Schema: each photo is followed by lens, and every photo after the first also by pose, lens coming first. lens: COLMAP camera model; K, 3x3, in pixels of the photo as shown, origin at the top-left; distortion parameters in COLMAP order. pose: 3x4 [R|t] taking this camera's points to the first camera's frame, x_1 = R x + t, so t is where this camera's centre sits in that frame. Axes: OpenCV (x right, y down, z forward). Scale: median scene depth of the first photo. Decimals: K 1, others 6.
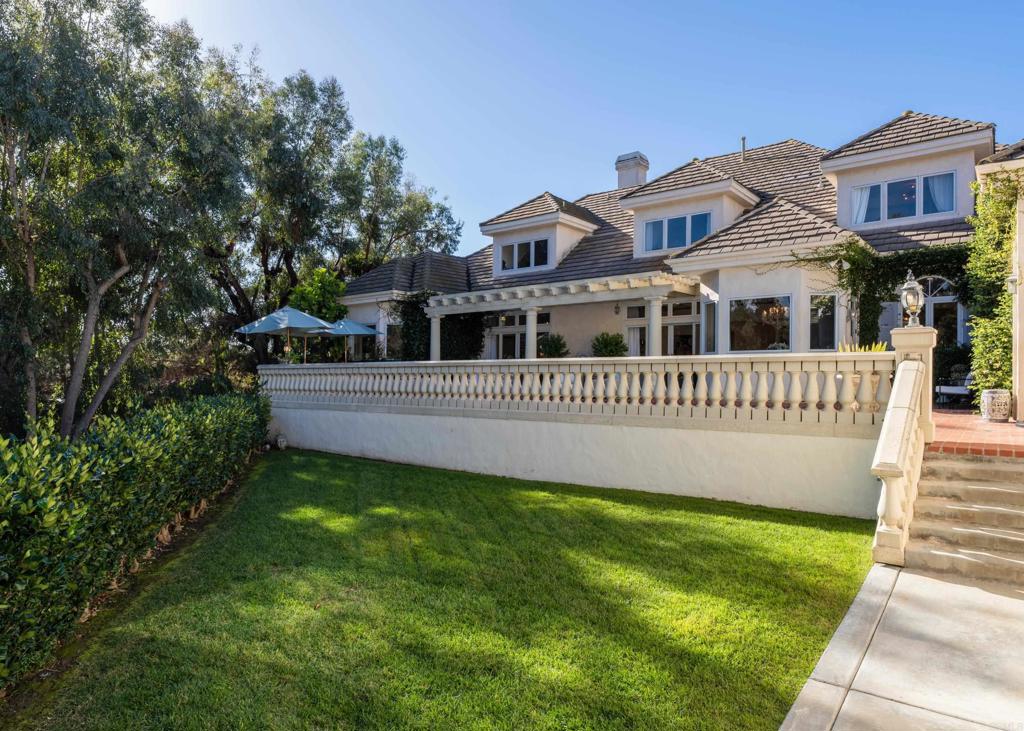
lens RADIAL K [[613.1, 0, 510.9], [0, 613.1, 367.1], [0, 0, 1]] dist [0.005026, 0.000725]
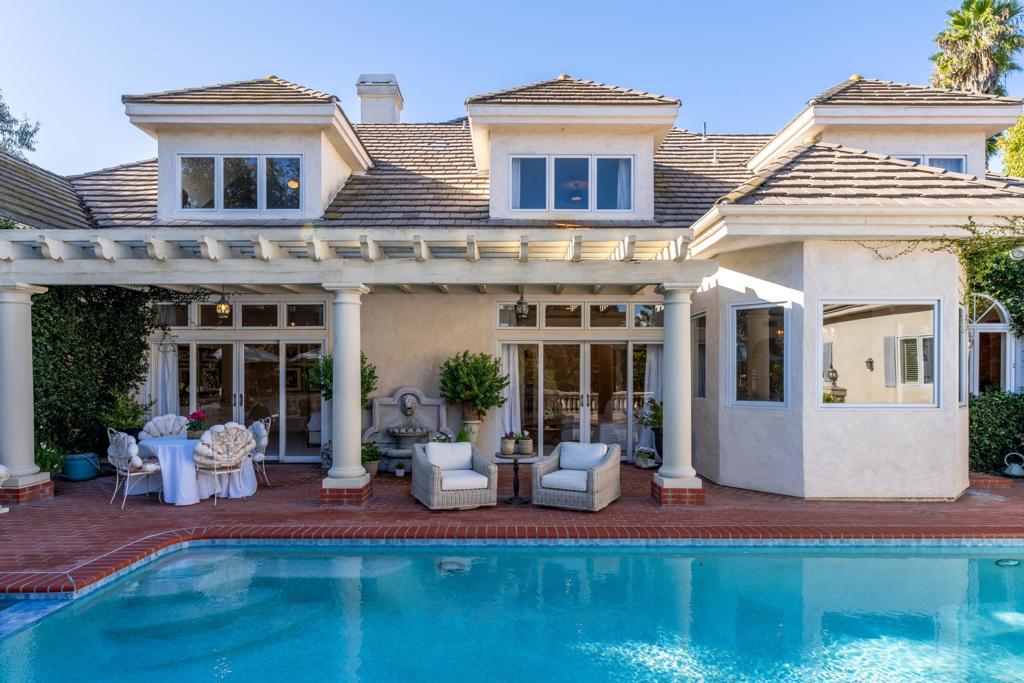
lens RADIAL K [[574.4, 0, 508.0], [0, 574.4, 381.7], [0, 0, 1]] dist [0.008491, 0.001669]
pose [[0.789023, 0.000622, 0.614364, -0.094801], [-0.008161, 0.999922, 0.009469, -0.030699], [-0.614310, -0.012485, 0.788966, 0.513178]]
